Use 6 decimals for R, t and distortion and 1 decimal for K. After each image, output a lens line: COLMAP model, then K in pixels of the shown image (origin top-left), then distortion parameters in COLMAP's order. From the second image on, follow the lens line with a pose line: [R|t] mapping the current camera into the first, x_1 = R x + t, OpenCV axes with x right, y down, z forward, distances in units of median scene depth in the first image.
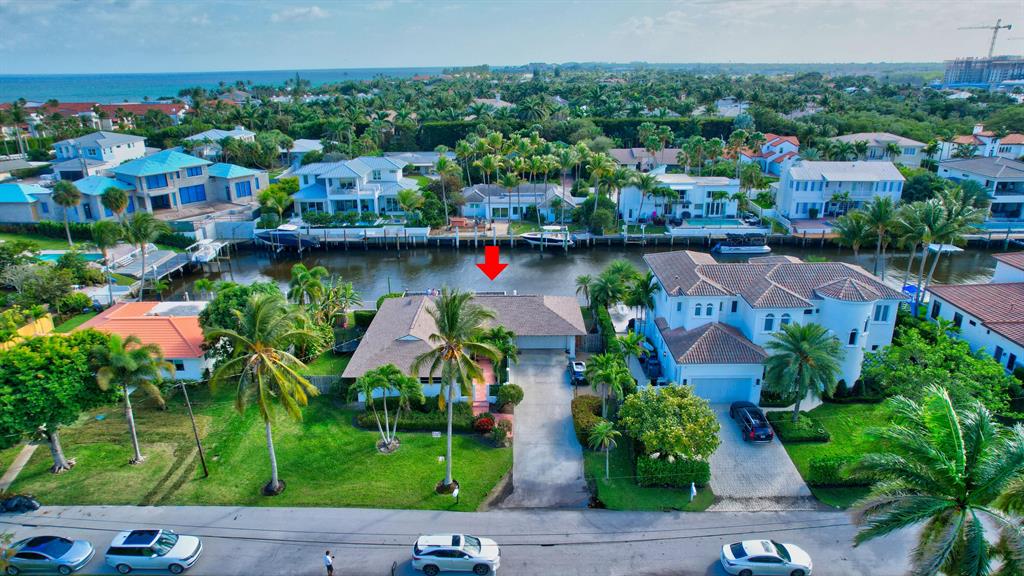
lens RADIAL K [[654.5, 0, 512.0], [0, 654.5, 288.0], [0, 0, 1]] dist [-0.078011, 0.073575]
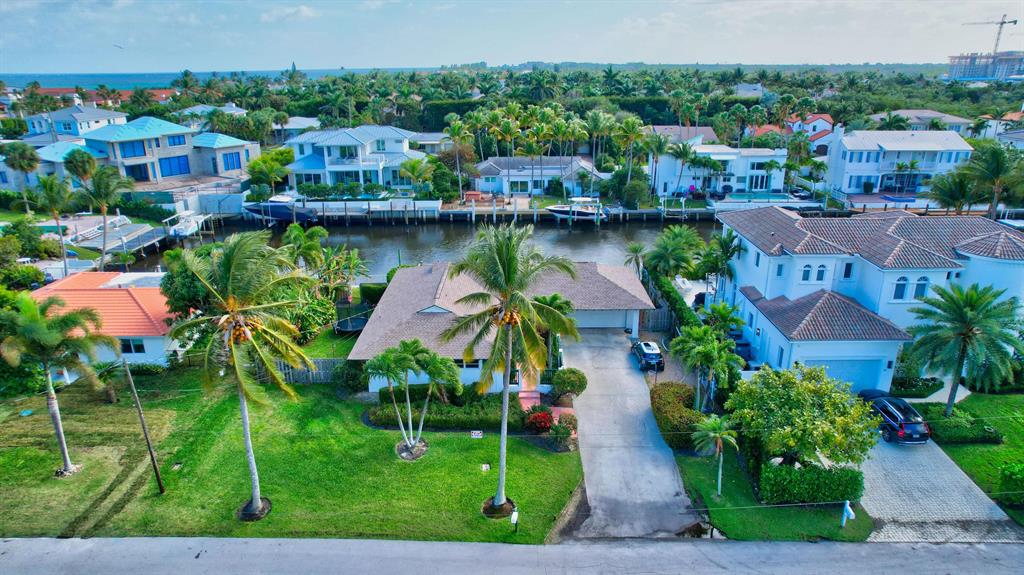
lens RADIAL K [[654.5, 0, 512.0], [0, 654.5, 287.5], [0, 0, 1]] dist [-0.078011, 0.073575]
pose [[0.999983, 0.000470, 0.005852, -0.057459], [-0.000462, 0.999999, -0.001349, 0.041904], [-0.005853, 0.001347, 0.999982, 0.184004]]
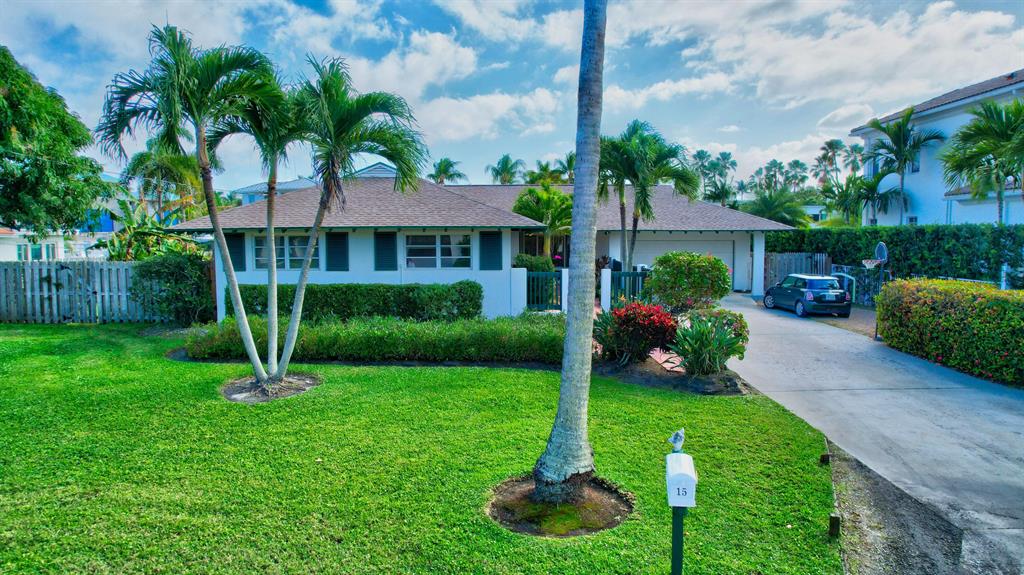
lens RADIAL K [[654.5, 0, 512.0], [0, 654.5, 287.5], [0, 0, 1]] dist [-0.078011, 0.073575]
pose [[0.999785, 0.002157, 0.020603, -0.074217], [0.002921, 0.969951, -0.243281, 0.189431], [-0.020509, 0.243289, 0.969737, 0.534351]]
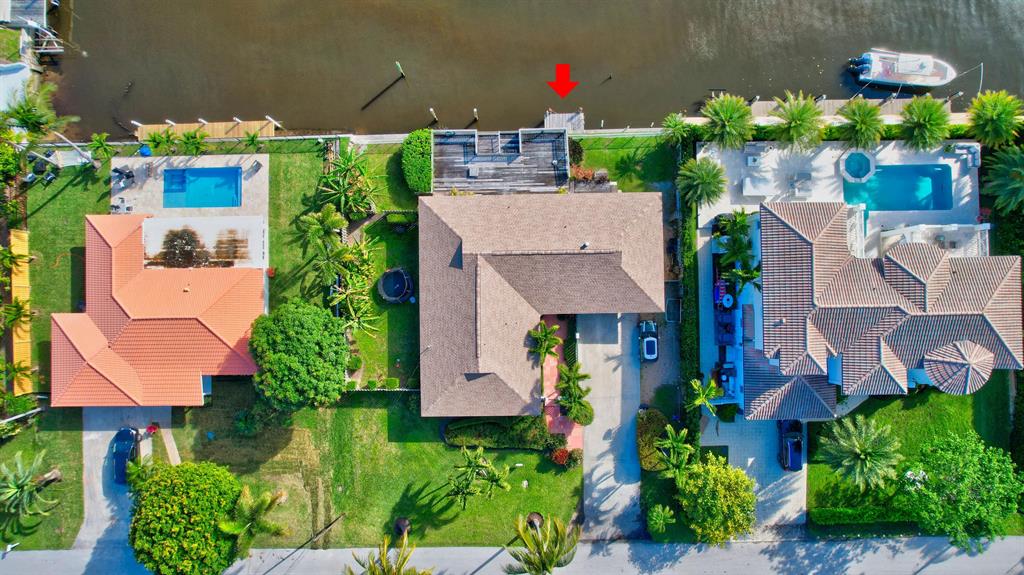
lens RADIAL K [[654.5, 0, 512.0], [0, 654.5, 287.5], [0, 0, 1]] dist [-0.078011, 0.073575]
pose [[0.999749, -0.021973, 0.004456, -0.091097], [0.003430, 0.346319, 0.938111, -0.710473], [-0.022156, -0.937860, 0.346307, 0.642252]]
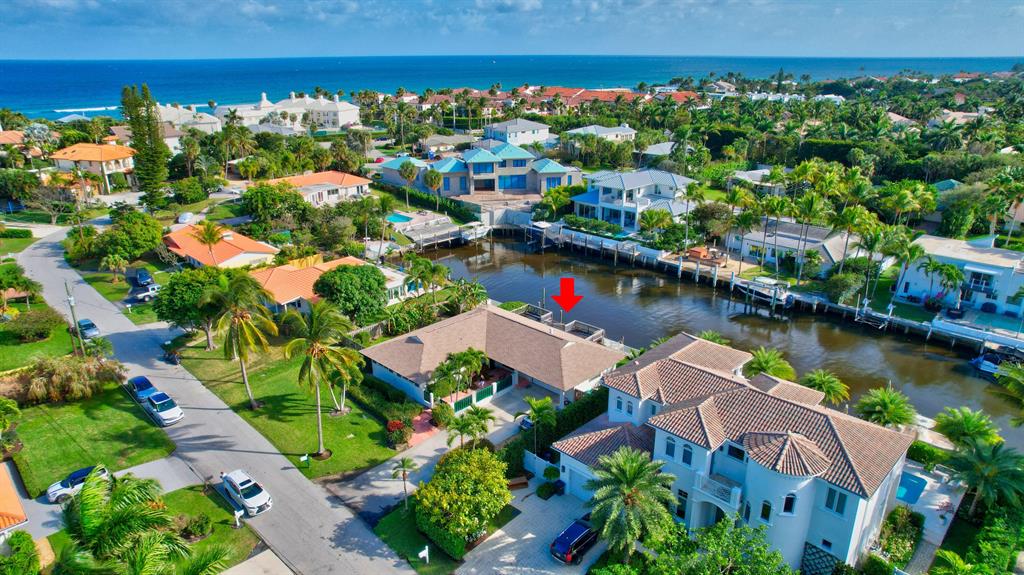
lens RADIAL K [[654.5, 0, 512.0], [0, 654.5, 287.5], [0, 0, 1]] dist [-0.078011, 0.073575]
pose [[0.717901, 0.244381, -0.651841, 0.587366], [-0.231146, 0.966914, 0.107934, -0.148788], [0.656651, 0.073184, 0.750635, 0.177693]]
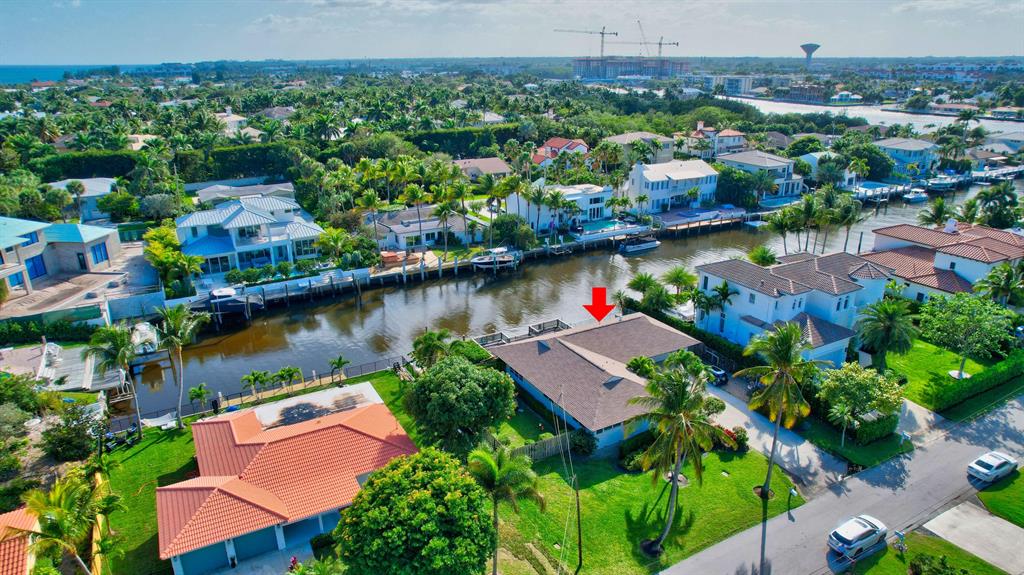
lens RADIAL K [[654.5, 0, 512.0], [0, 654.5, 287.5], [0, 0, 1]] dist [-0.078011, 0.073575]
pose [[0.867341, -0.162547, 0.470424, -0.631772], [0.159991, 0.986059, 0.045732, -0.117949], [-0.471299, 0.035599, 0.881255, 0.117858]]
